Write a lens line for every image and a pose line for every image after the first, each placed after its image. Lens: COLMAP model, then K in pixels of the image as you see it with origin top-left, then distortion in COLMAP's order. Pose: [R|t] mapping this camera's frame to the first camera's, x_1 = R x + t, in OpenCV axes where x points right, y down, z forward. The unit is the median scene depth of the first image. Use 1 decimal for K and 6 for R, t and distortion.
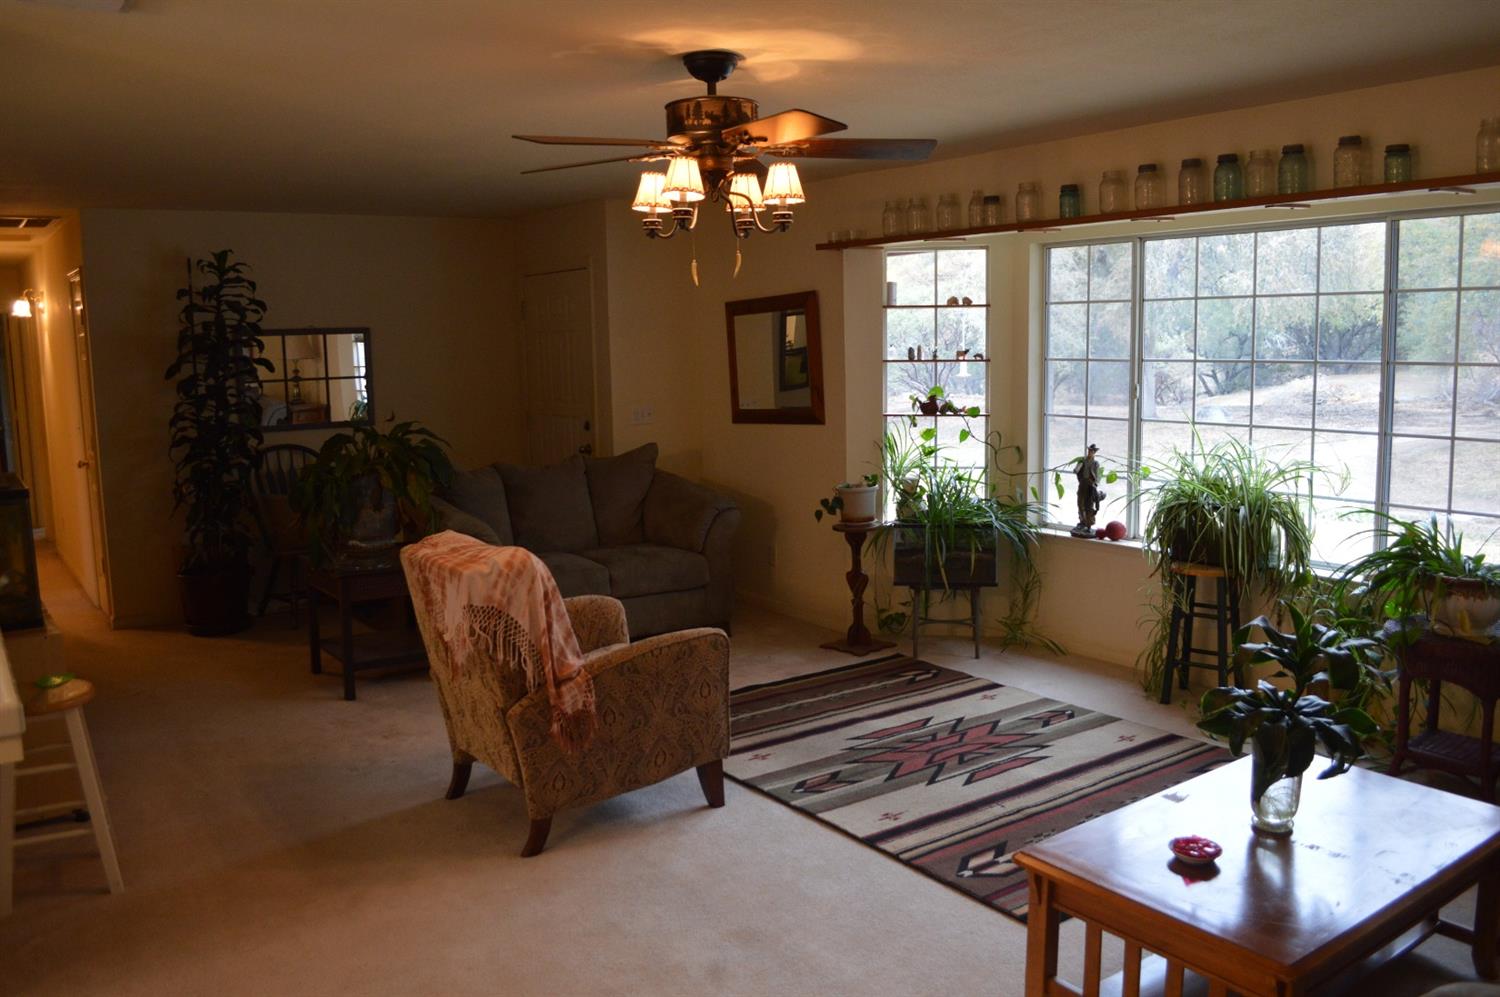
lens RADIAL K [[1190.9, 0, 755.5], [0, 1190.9, 507.1], [0, 0, 1]] dist [-0.087724, -0.007797]
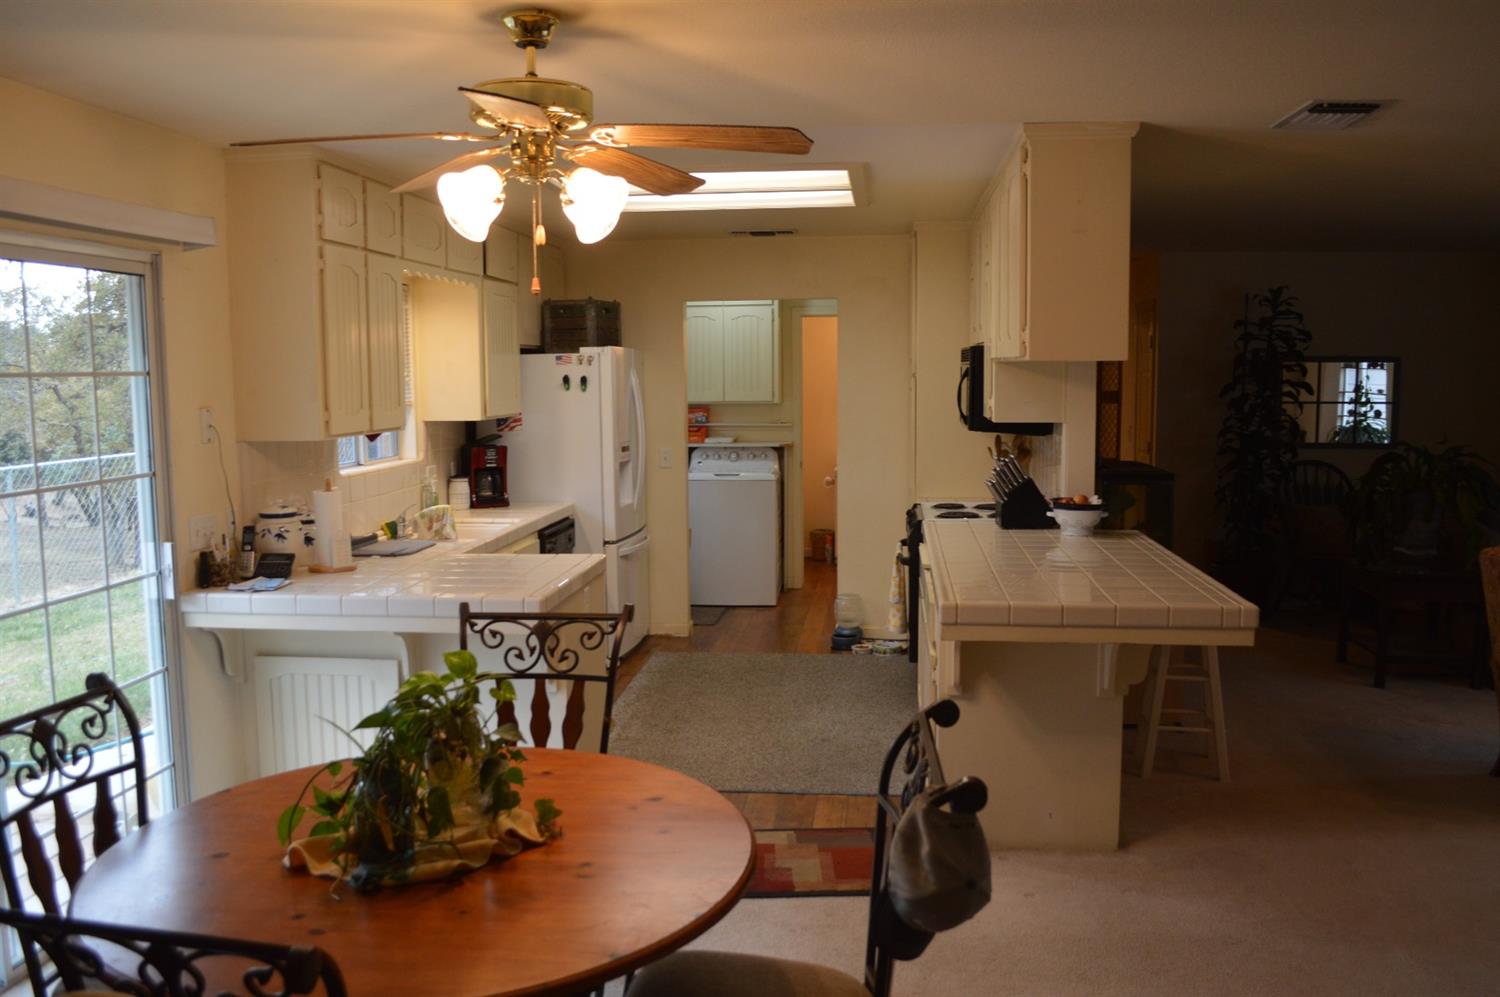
lens RADIAL K [[1190.9, 0, 755.5], [0, 1190.9, 507.1], [0, 0, 1]] dist [-0.087724, -0.007797]
pose [[0.726305, 0.090623, -0.681373, -0.031158], [-0.104893, 0.994274, 0.020429, 0.025101], [0.679323, 0.056634, 0.731651, -0.174102]]
